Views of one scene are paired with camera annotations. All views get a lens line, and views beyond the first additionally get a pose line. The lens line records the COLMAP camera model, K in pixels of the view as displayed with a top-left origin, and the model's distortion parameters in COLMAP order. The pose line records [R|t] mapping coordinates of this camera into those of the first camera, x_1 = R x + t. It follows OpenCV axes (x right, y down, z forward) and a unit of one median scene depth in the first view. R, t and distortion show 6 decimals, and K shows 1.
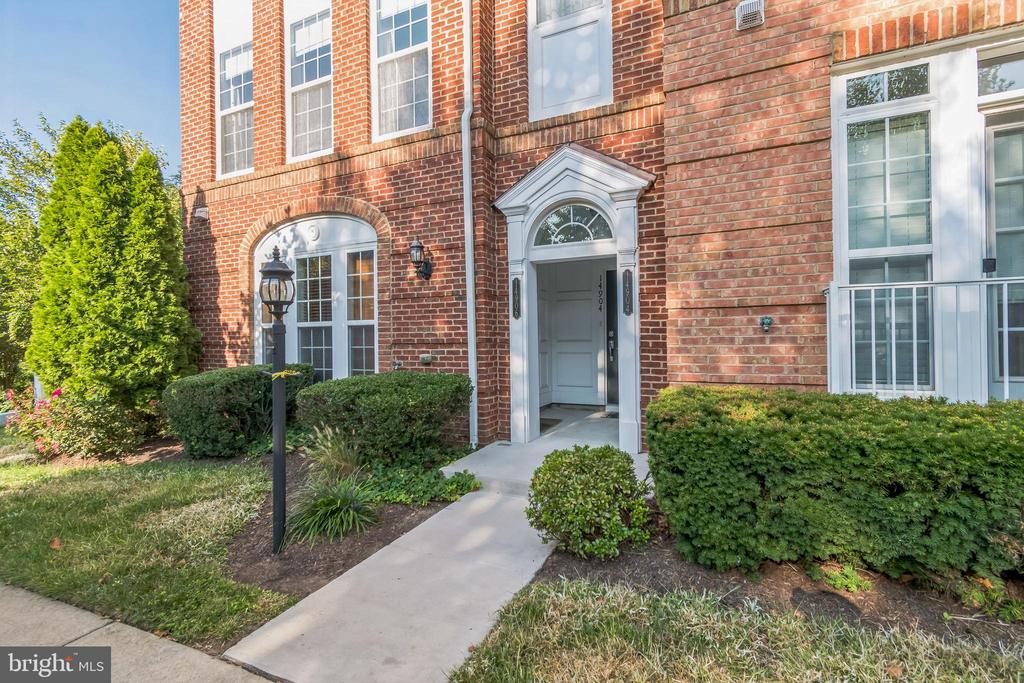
lens RADIAL K [[458.0, 0, 516.9], [0, 458.0, 329.4], [0, 0, 1]] dist [-0.001493, -0.000303]
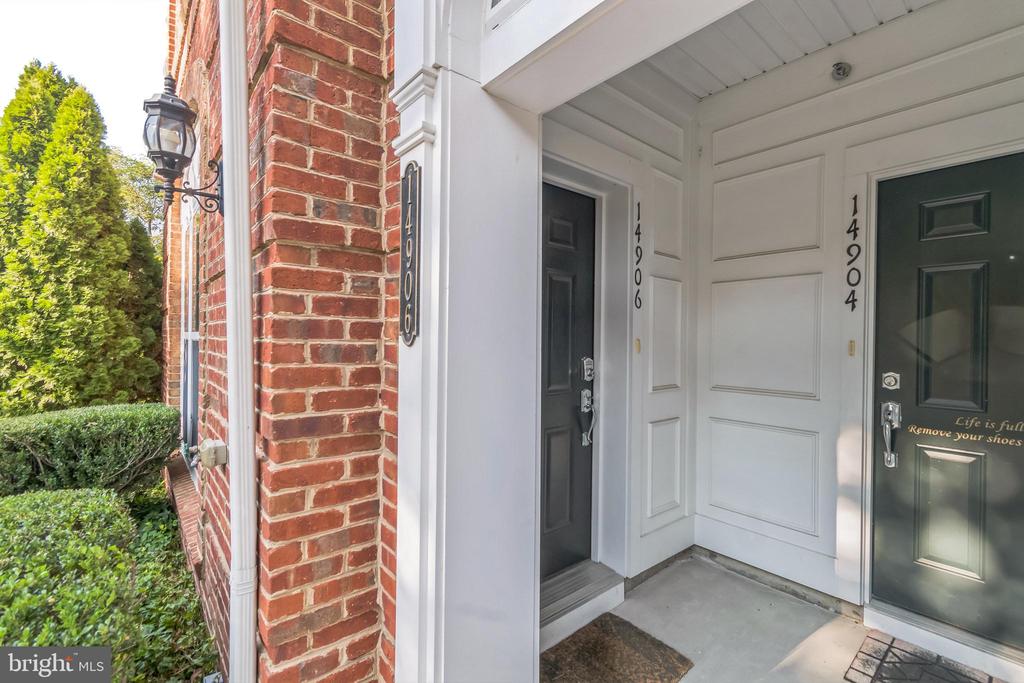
lens RADIAL K [[458.0, 0, 516.9], [0, 458.0, 329.4], [0, 0, 1]] dist [-0.001493, -0.000303]
pose [[0.906787, 0.013283, -0.421380, 0.115359], [-0.014276, 0.999898, 0.000797, -0.024618], [0.421348, 0.005293, 0.906884, 0.664988]]
